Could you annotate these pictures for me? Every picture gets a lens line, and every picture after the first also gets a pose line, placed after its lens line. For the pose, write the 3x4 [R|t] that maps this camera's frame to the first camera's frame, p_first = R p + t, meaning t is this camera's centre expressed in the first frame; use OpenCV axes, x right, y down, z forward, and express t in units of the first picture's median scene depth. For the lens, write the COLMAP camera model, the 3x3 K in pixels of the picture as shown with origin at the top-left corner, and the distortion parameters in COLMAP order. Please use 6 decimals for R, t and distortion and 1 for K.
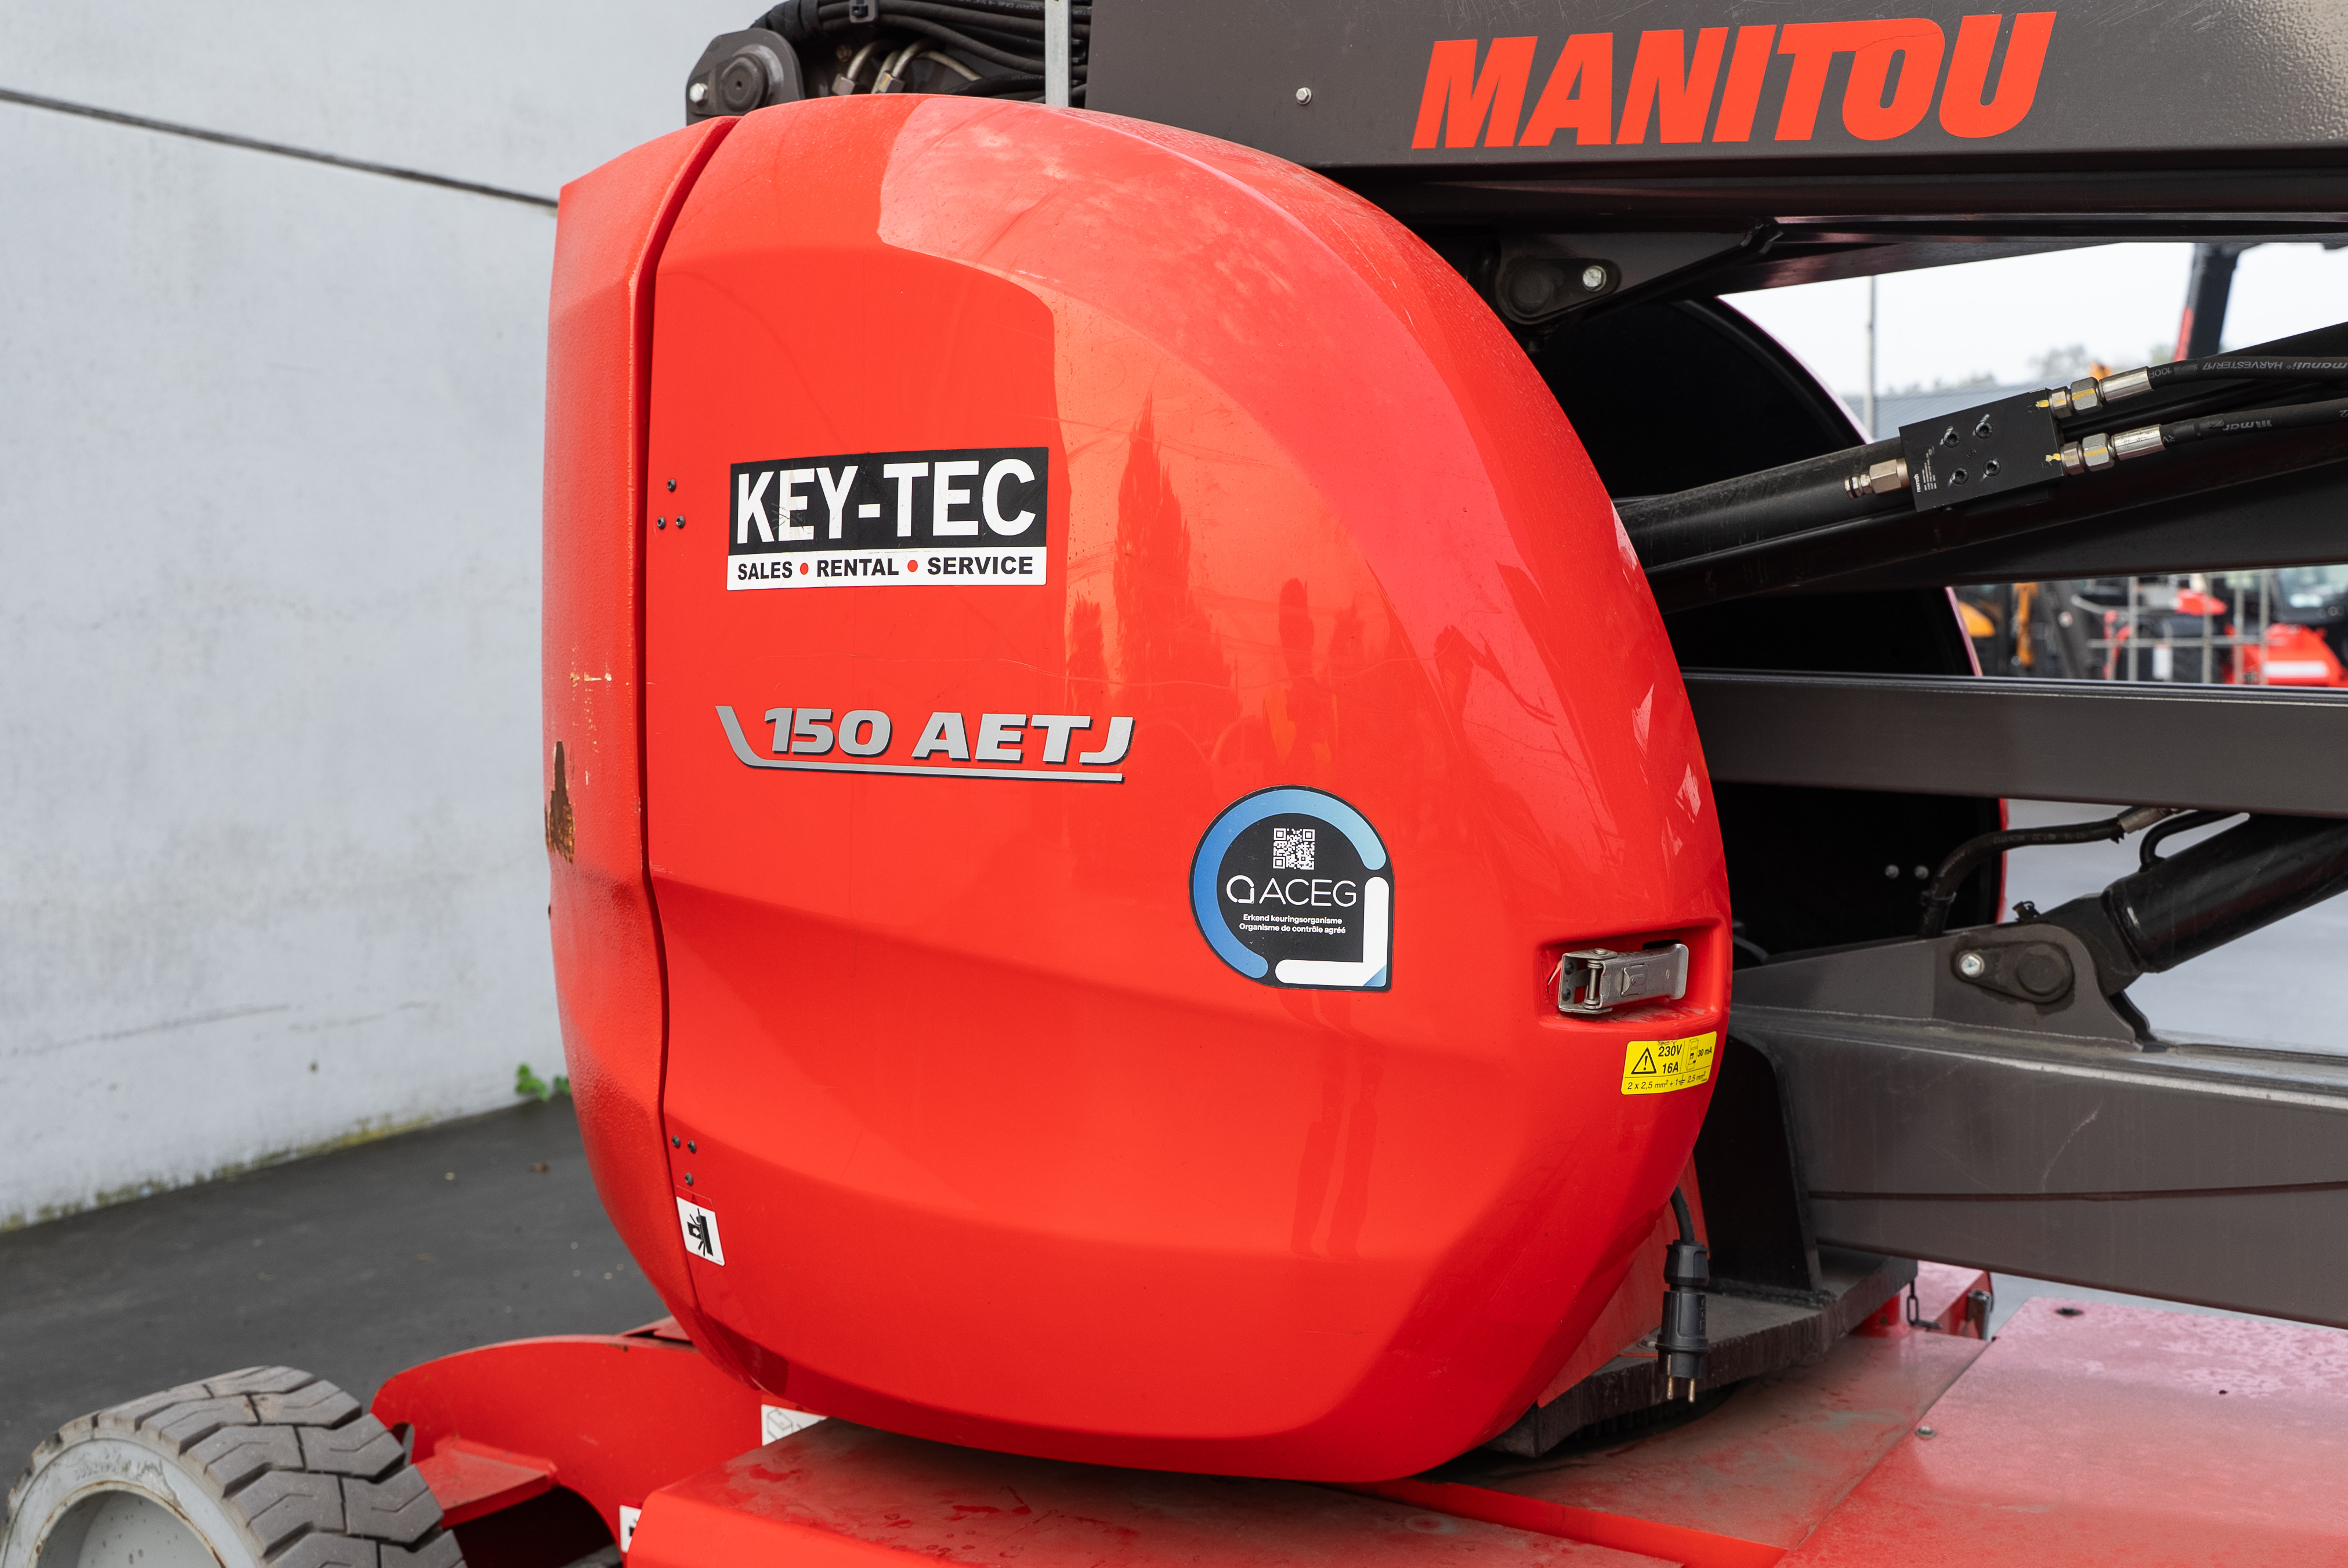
lens RADIAL K [[2456.4, 0, 1174.0], [0, 2456.4, 784.0], [0, 0, 1]] dist [0.014144, 0.007261]
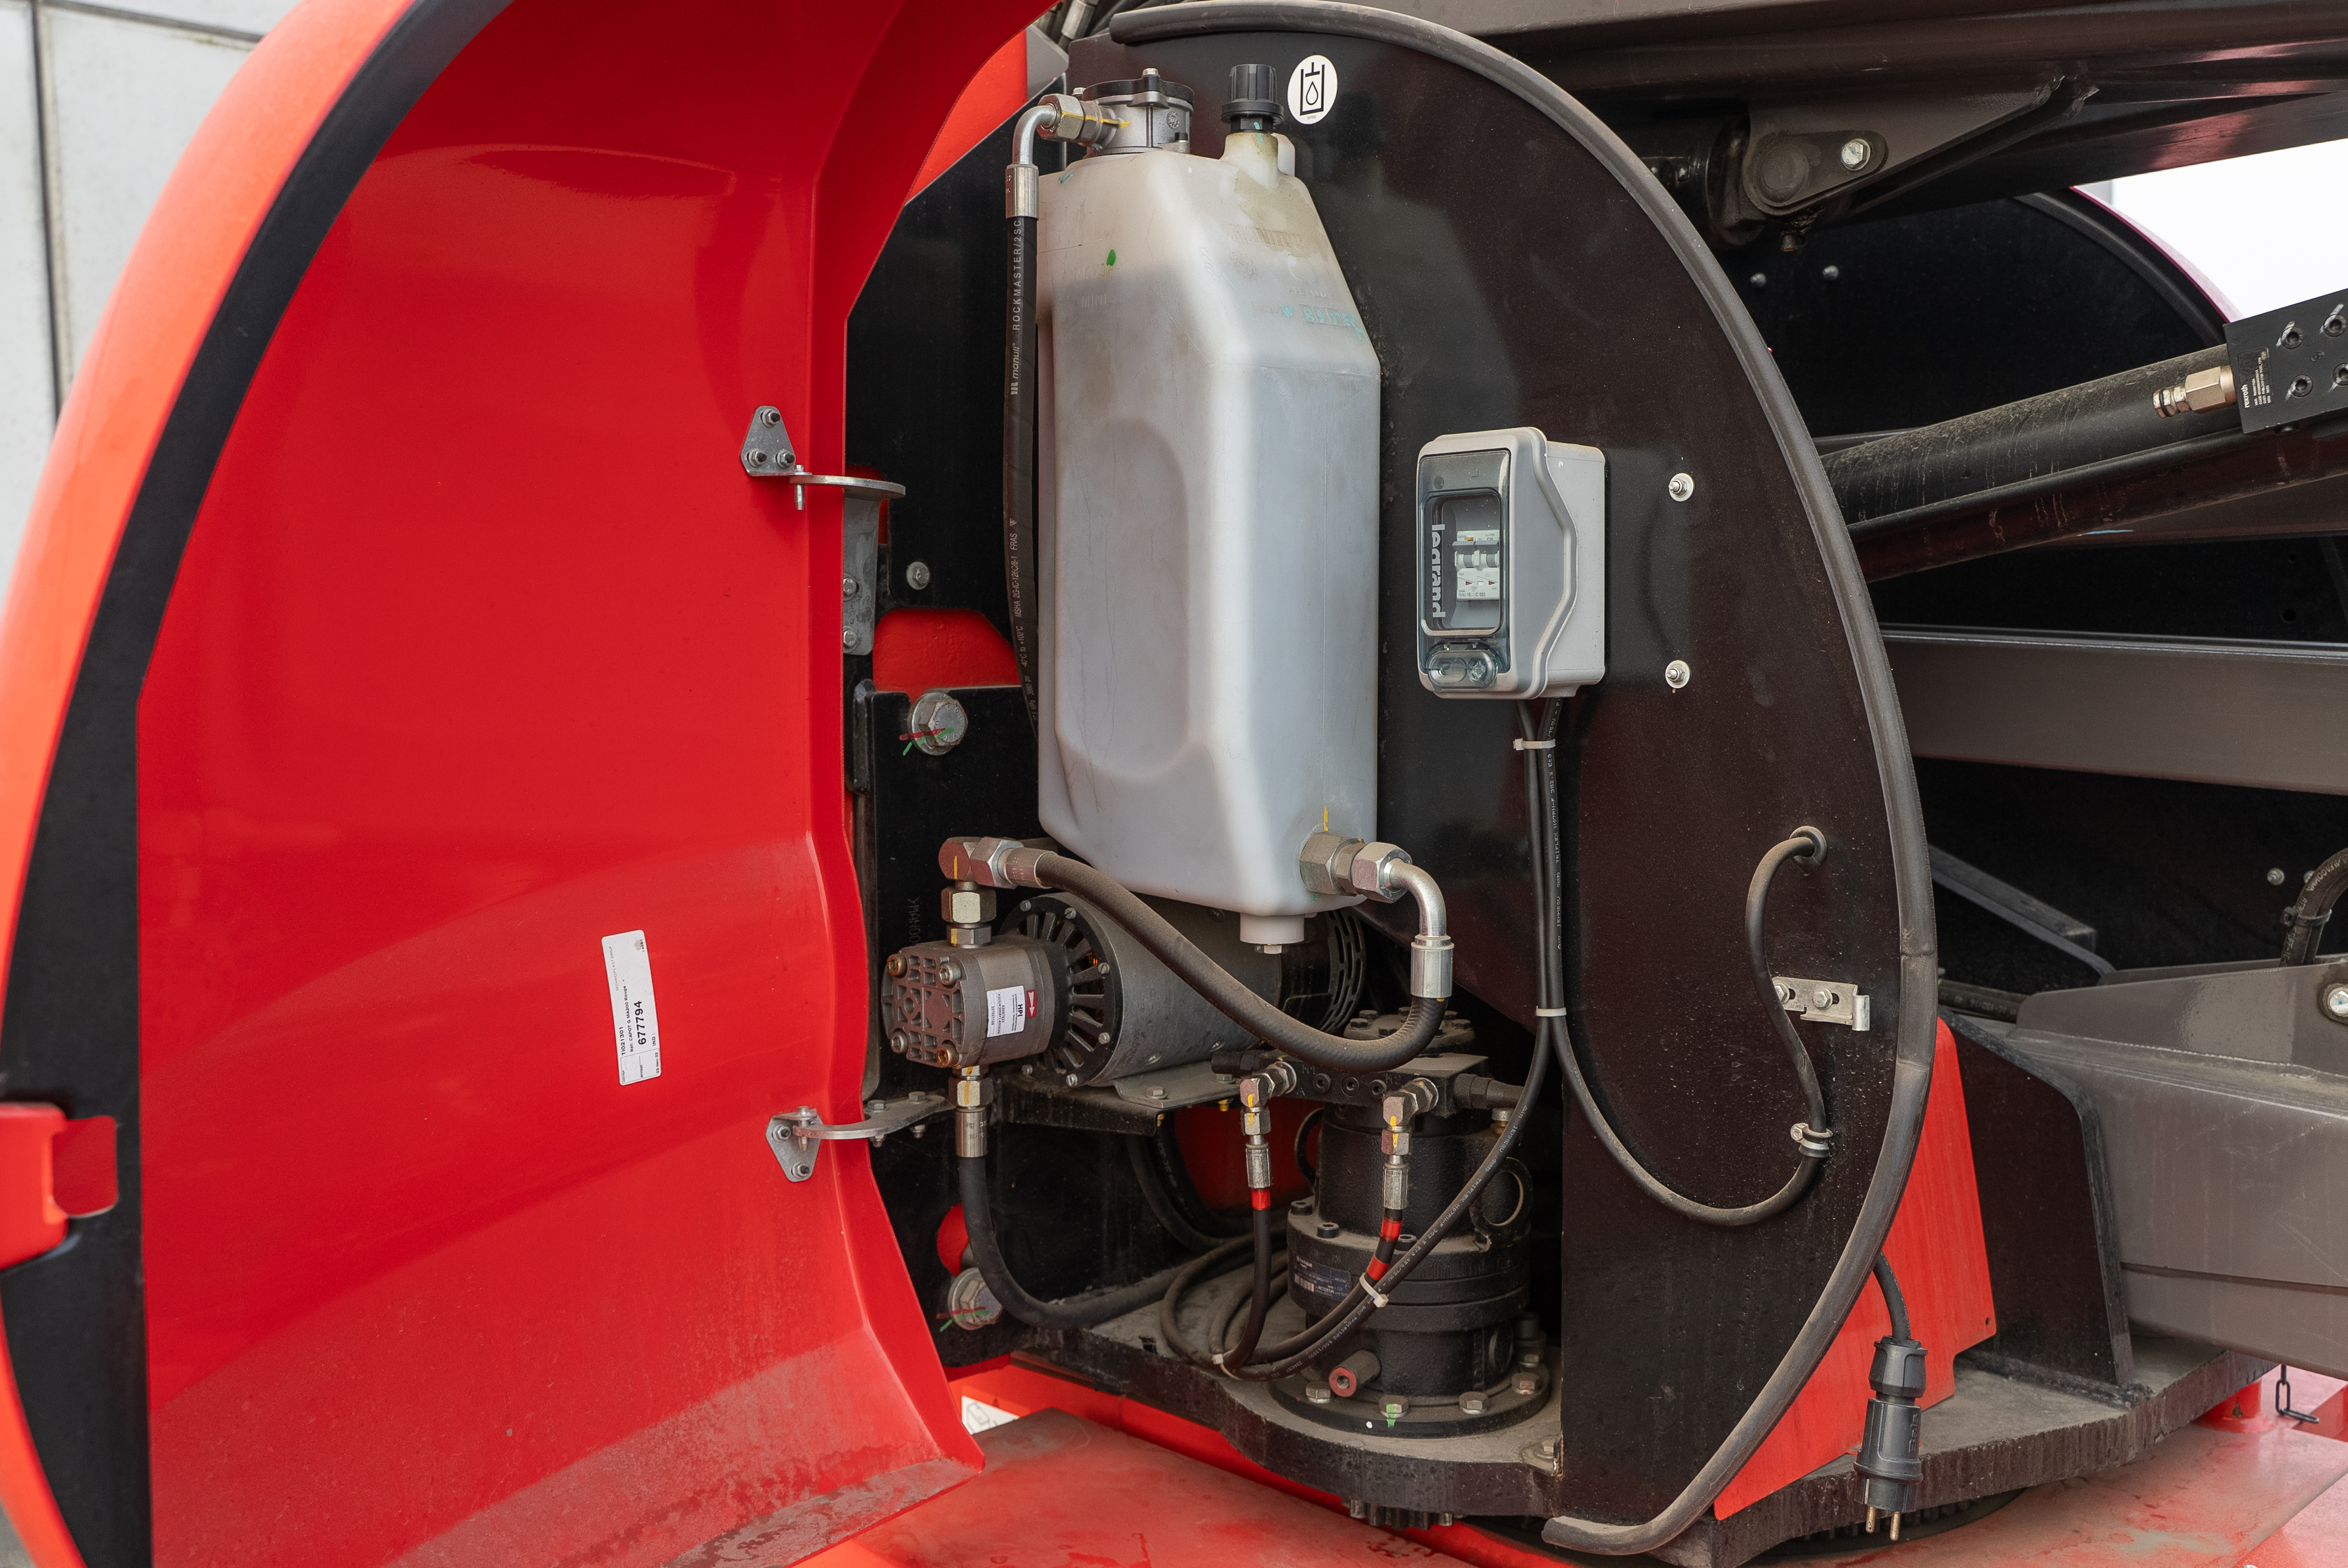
lens RADIAL K [[2320.0, 0, 1174.0], [0, 2320.0, 784.0], [0, 0, 1]] dist [-0.006487, 0.028862]
pose [[0.976445, 0.029004, -0.213808, 0.115048], [-0.024359, 0.999407, 0.024329, -0.007791], [0.214387, -0.018548, 0.976573, 0.180235]]
